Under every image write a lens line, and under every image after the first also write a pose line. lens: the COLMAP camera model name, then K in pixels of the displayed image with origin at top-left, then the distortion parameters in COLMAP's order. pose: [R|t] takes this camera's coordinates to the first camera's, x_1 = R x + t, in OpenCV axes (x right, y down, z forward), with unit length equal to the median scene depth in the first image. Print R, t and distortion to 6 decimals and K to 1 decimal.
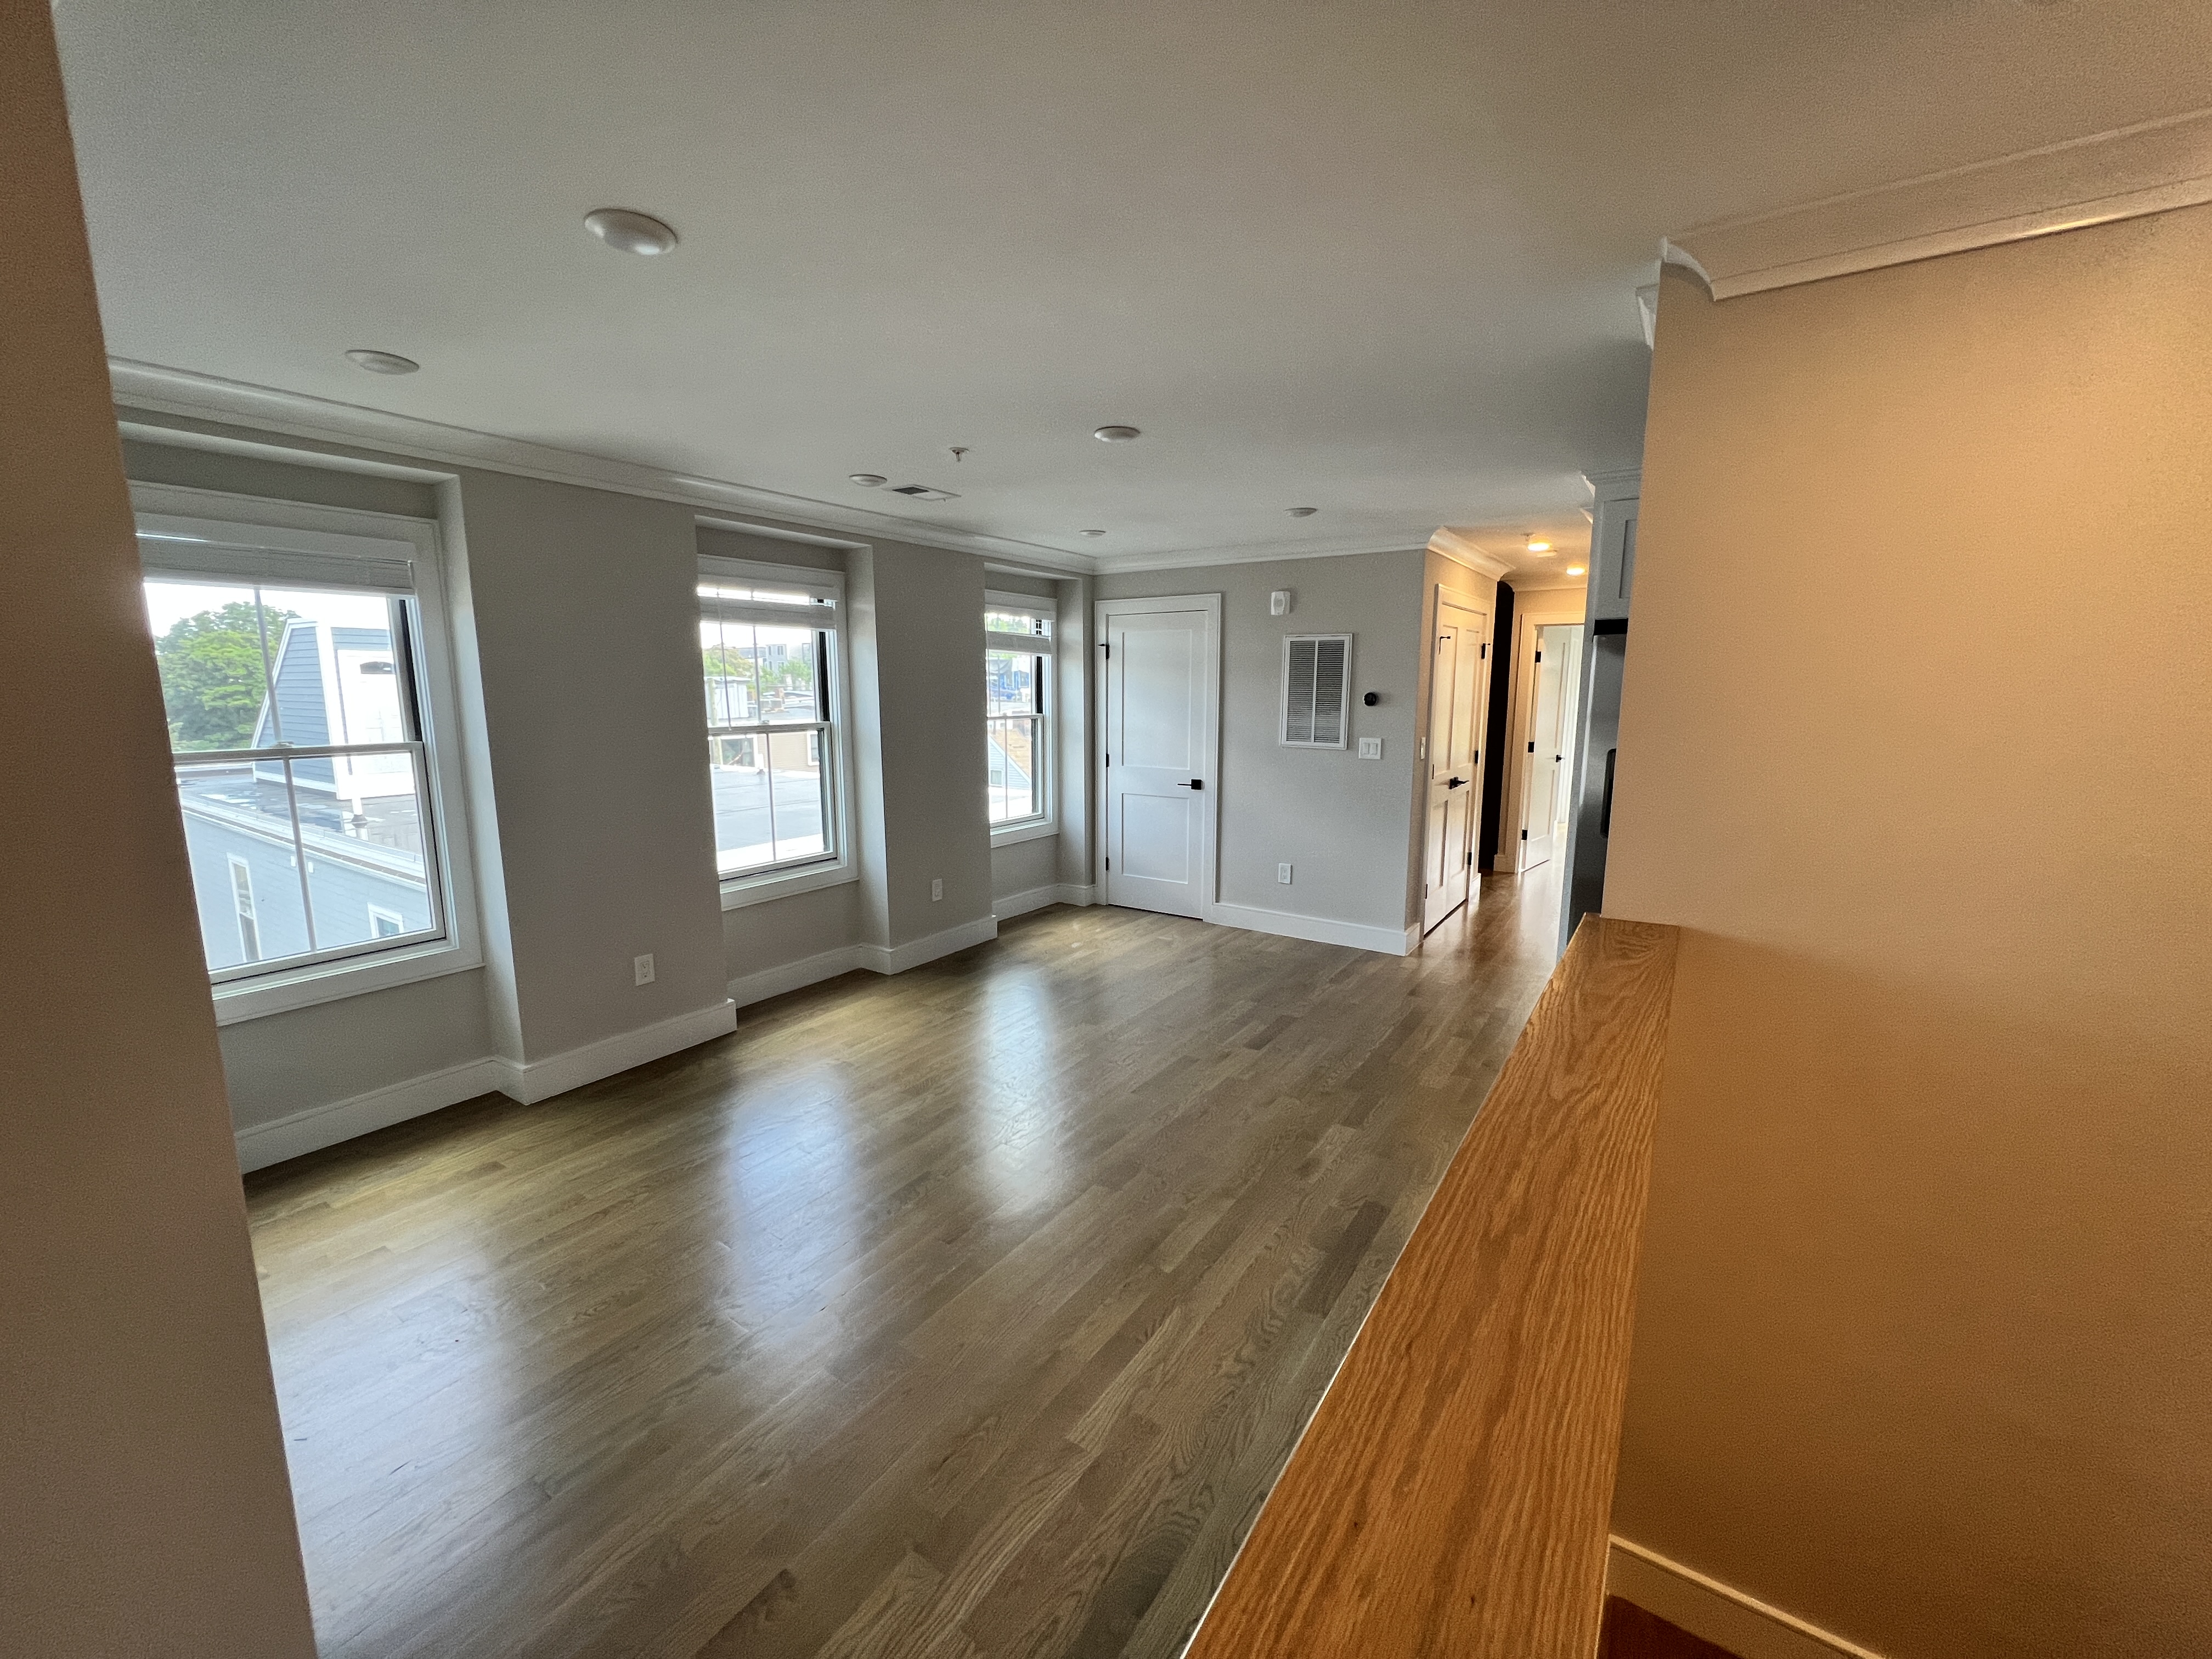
lens RADIAL K [[884.2, 0, 1101.5], [0, 884.2, 823.5], [0, 0, 1]] dist [-0.001781, -0.000002]
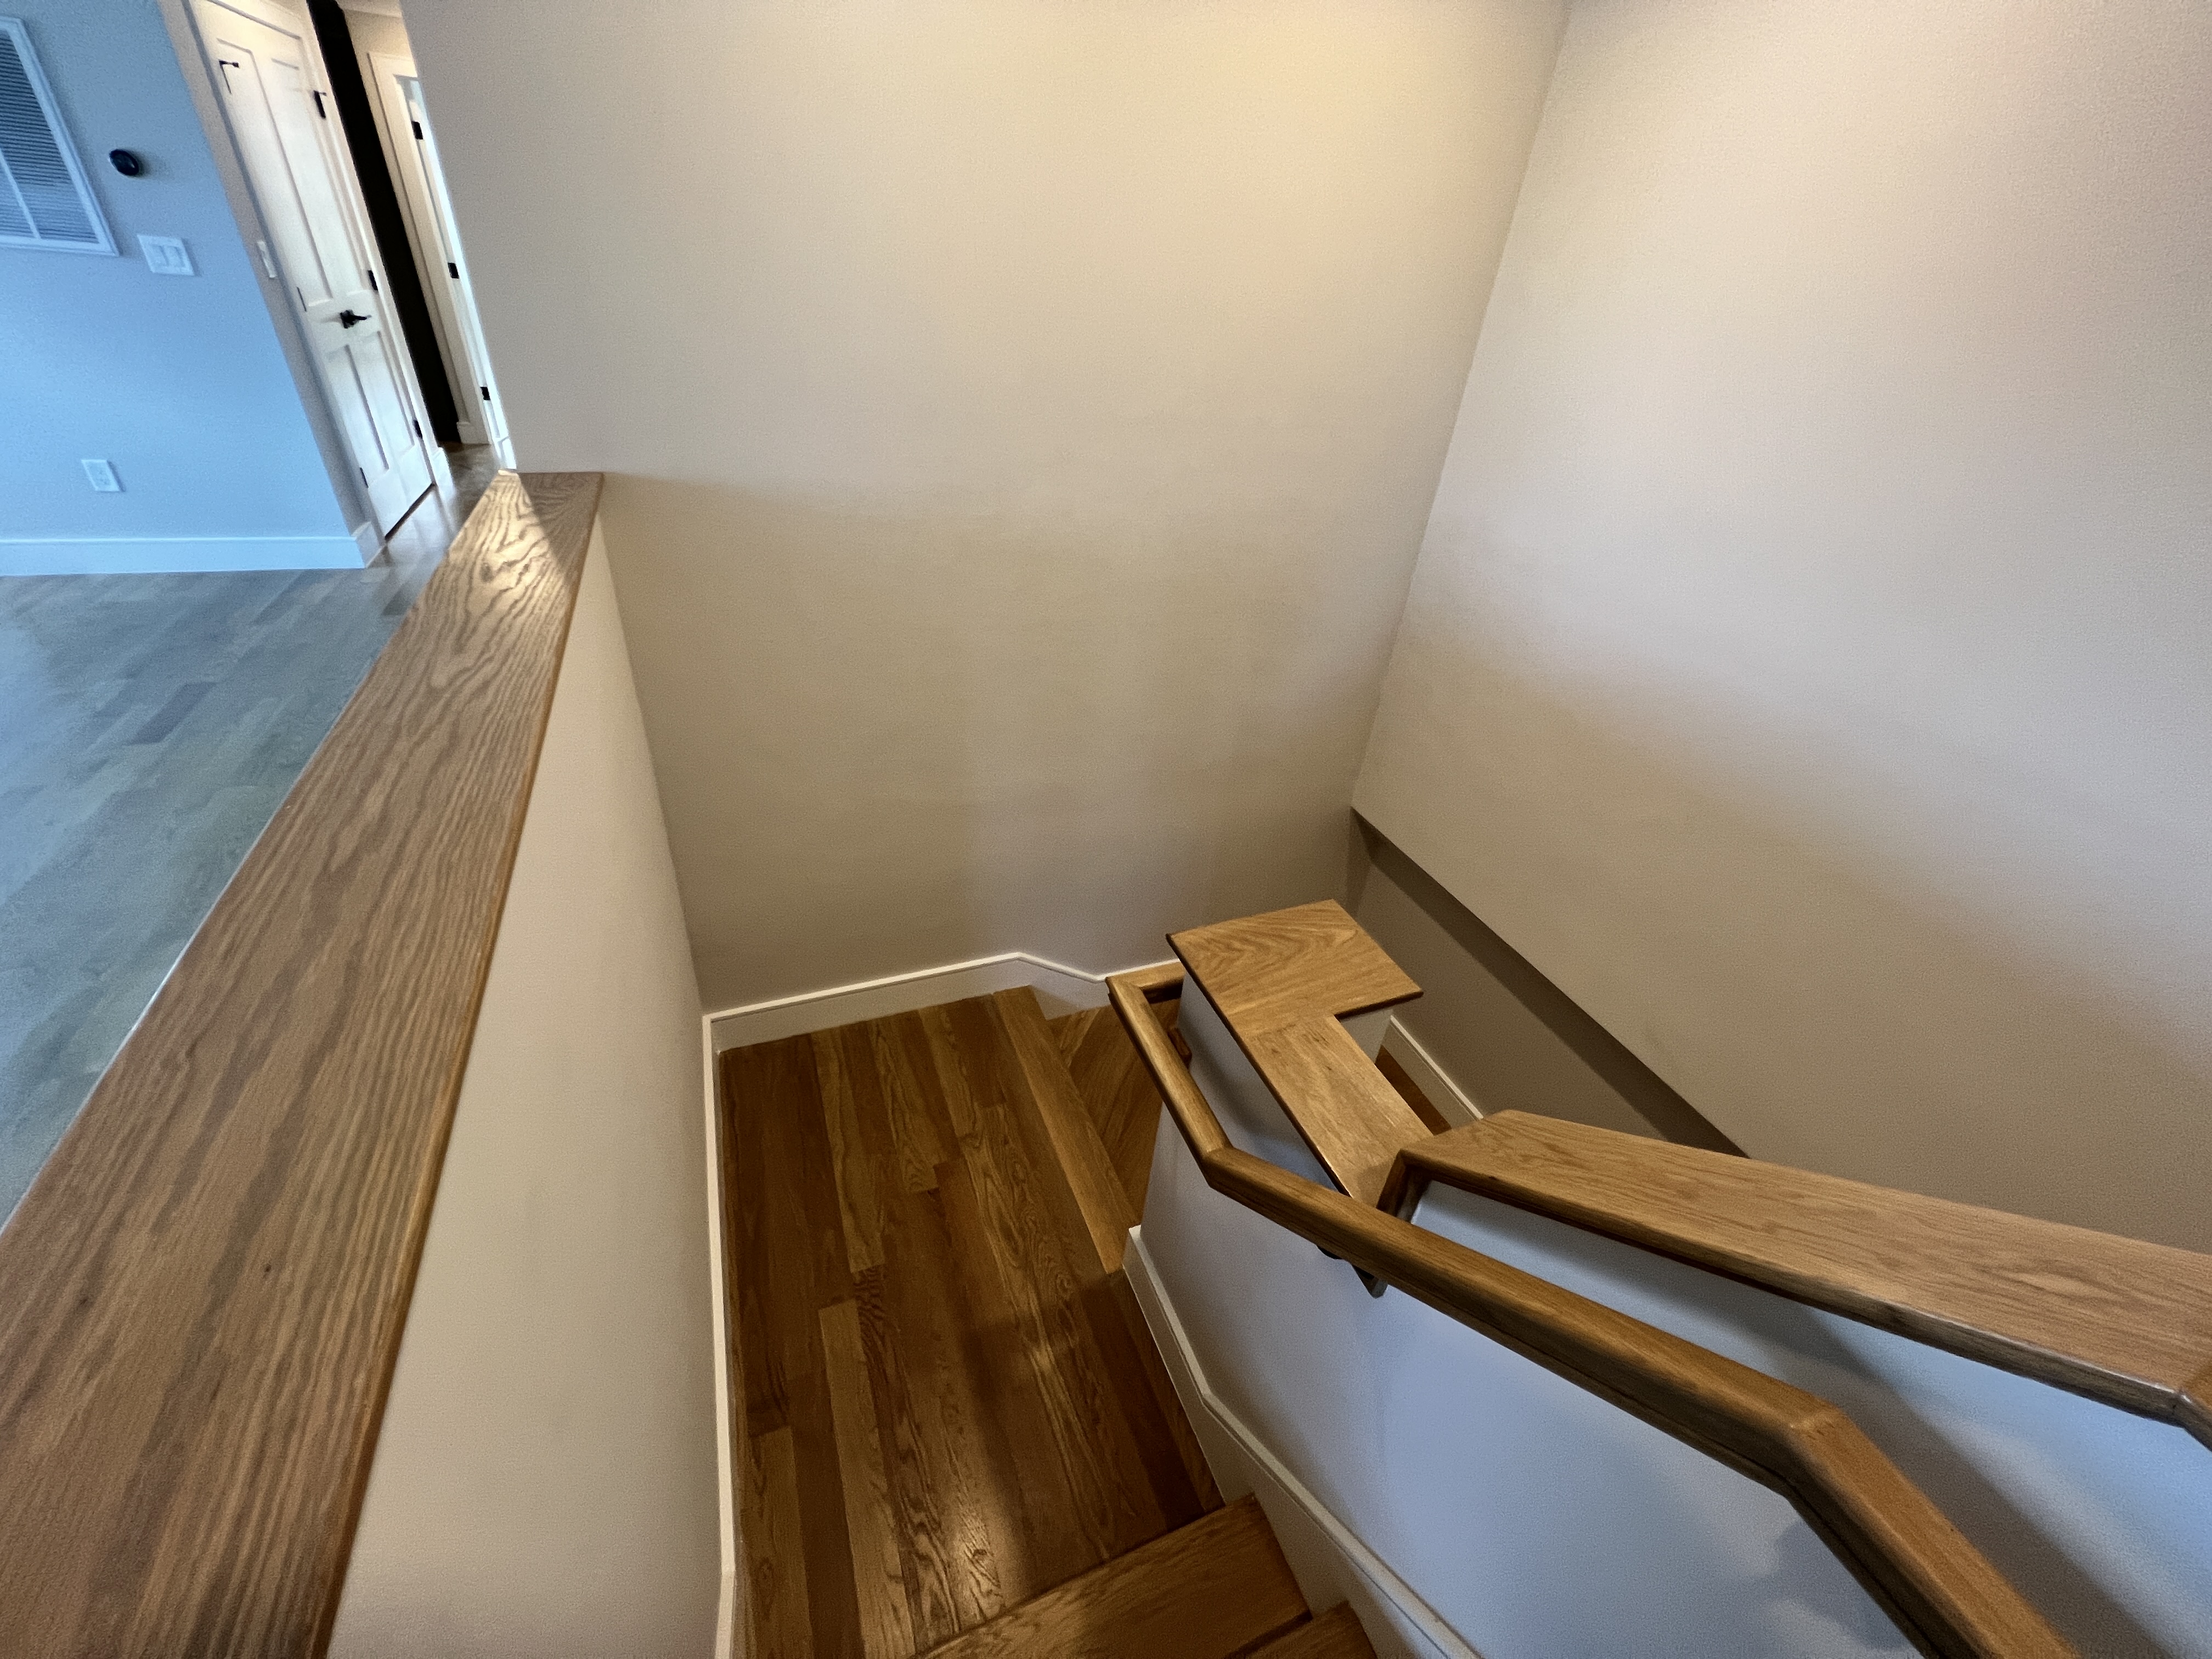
lens RADIAL K [[882.5, 0, 1101.7], [0, 882.5, 822.5], [0, 0, 1]] dist [0.000312, -0.000138]
pose [[0.553590, -0.406911, 0.726610, 0.042192], [0.040791, 0.884703, 0.464367, 0.011737], [-0.831790, -0.227430, 0.506361, -0.002670]]
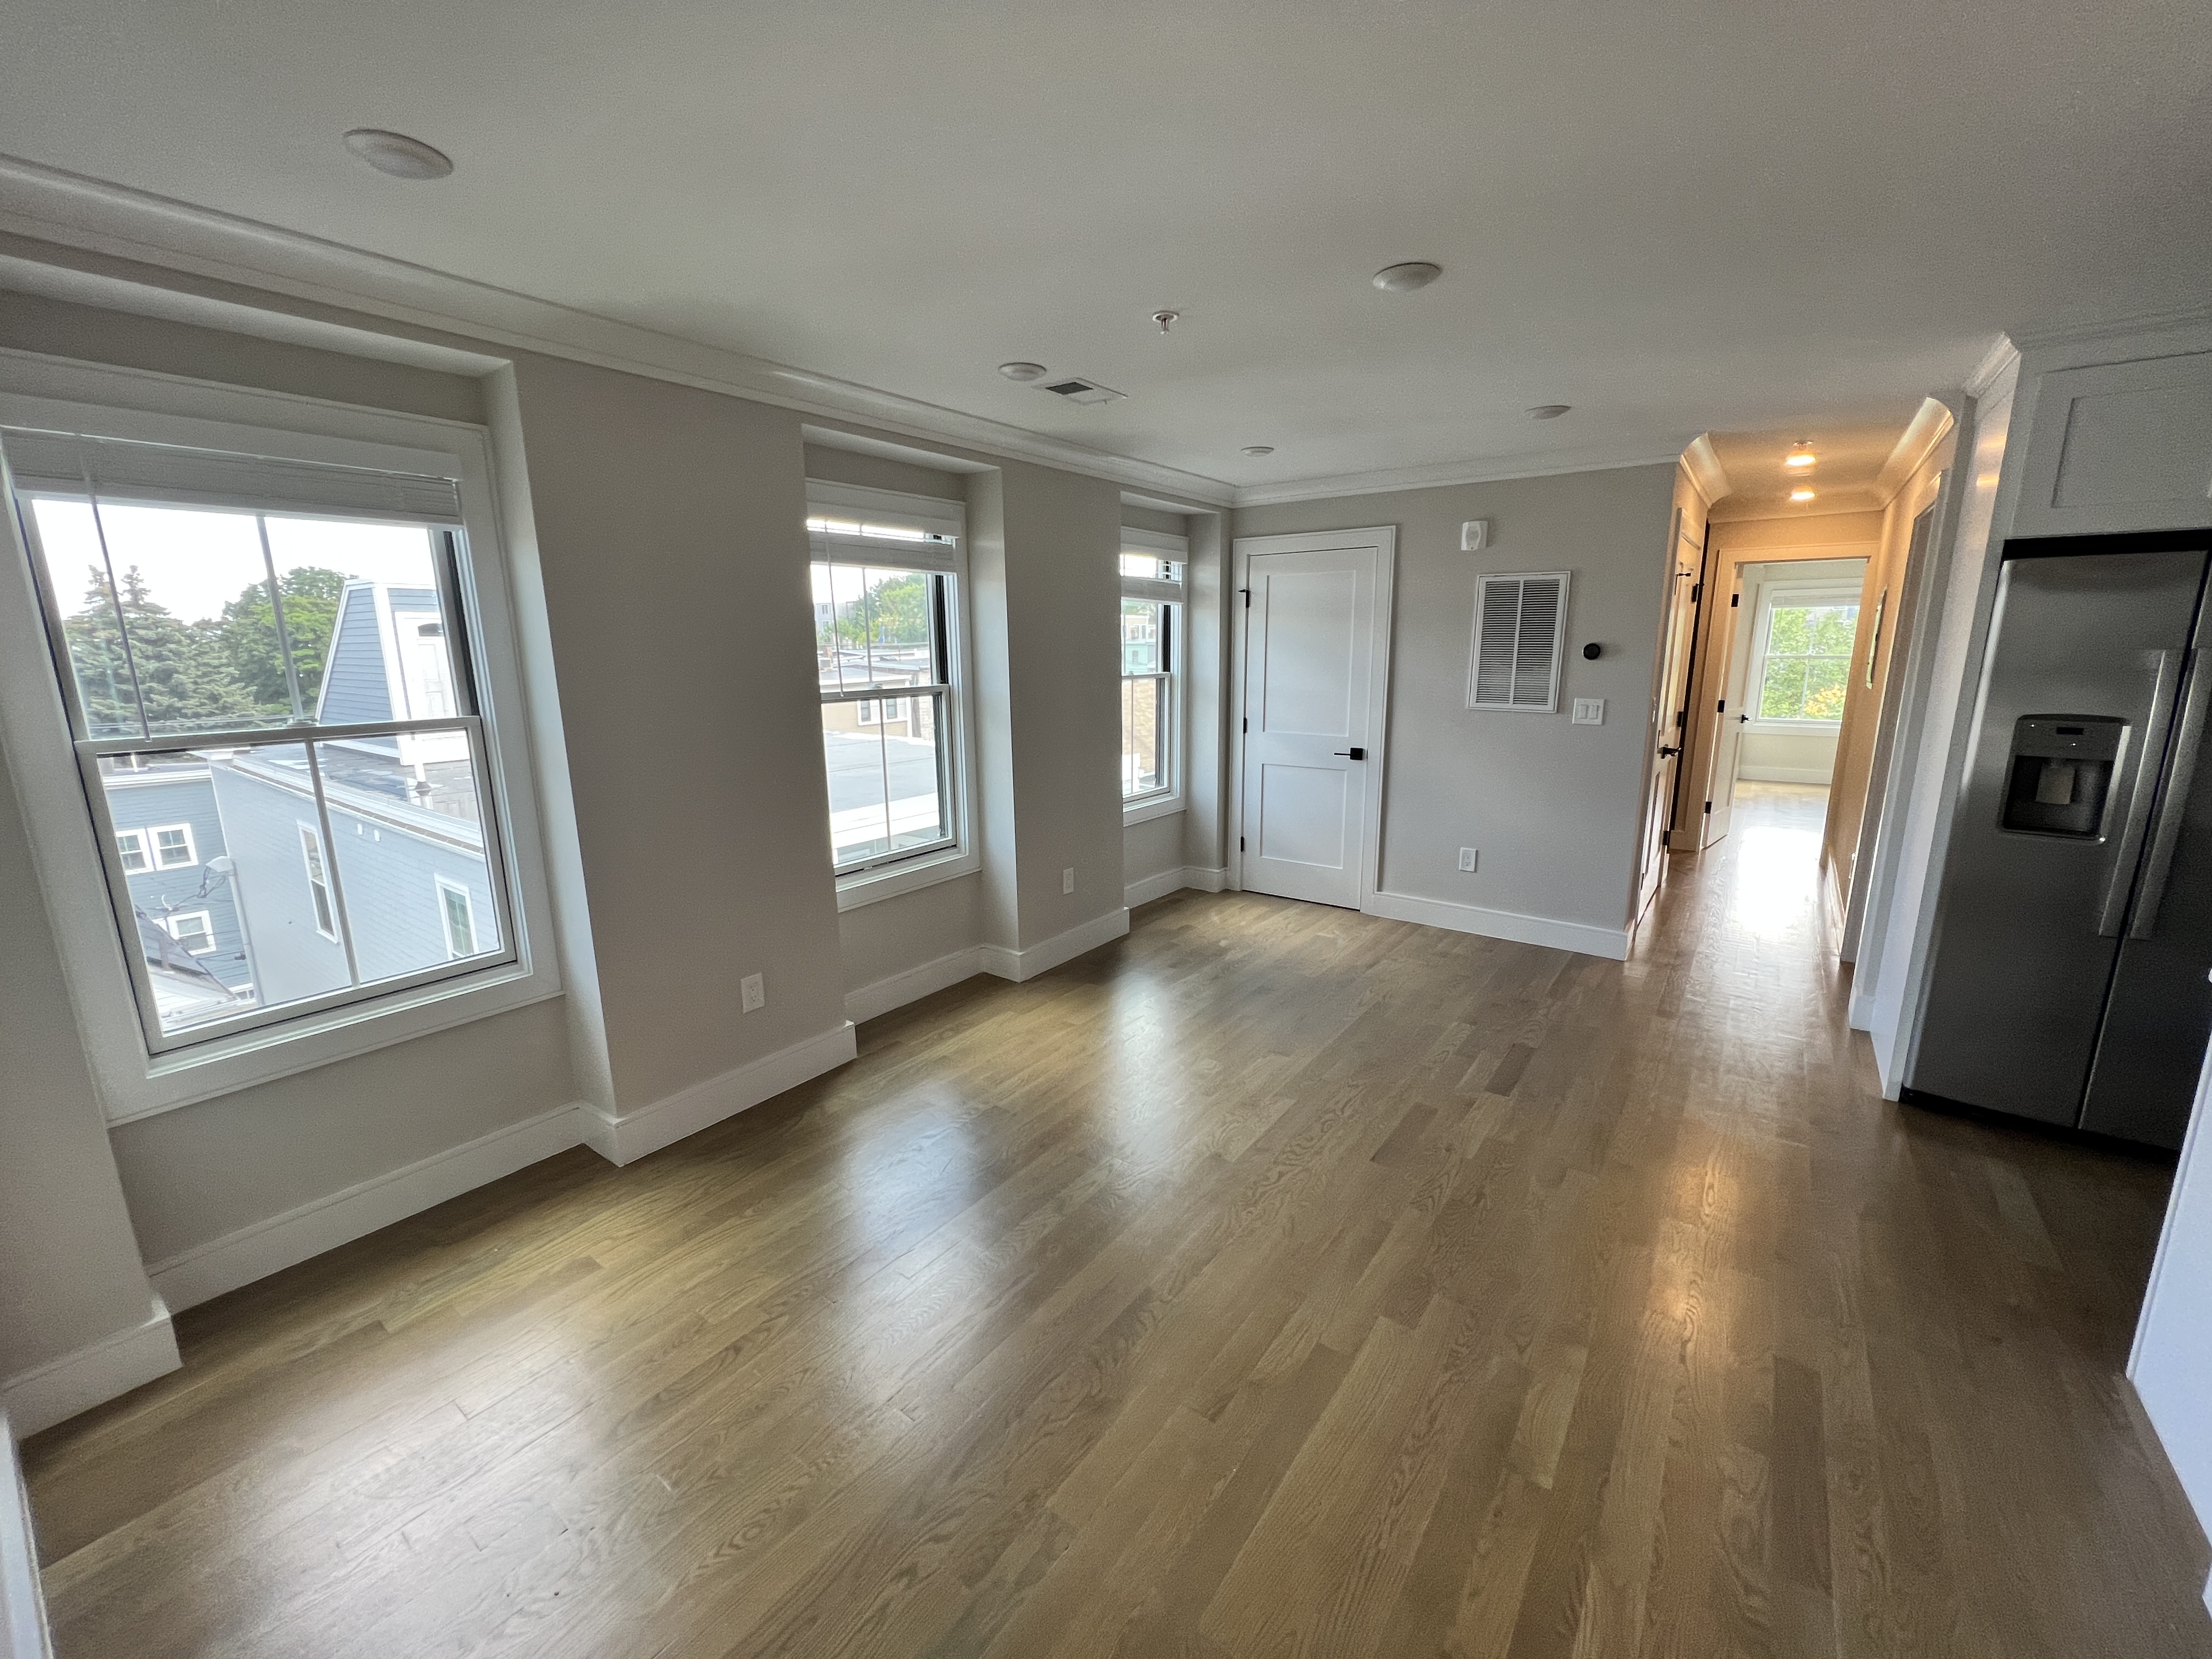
lens RADIAL K [[884.2, 0, 1101.5], [0, 884.2, 823.5], [0, 0, 1]] dist [-0.001781, -0.000002]
pose [[0.998860, -0.000162, -0.047738, -0.113909], [0.002448, 0.998853, 0.047827, -0.021307], [0.047675, -0.047890, 0.997714, 0.151521]]
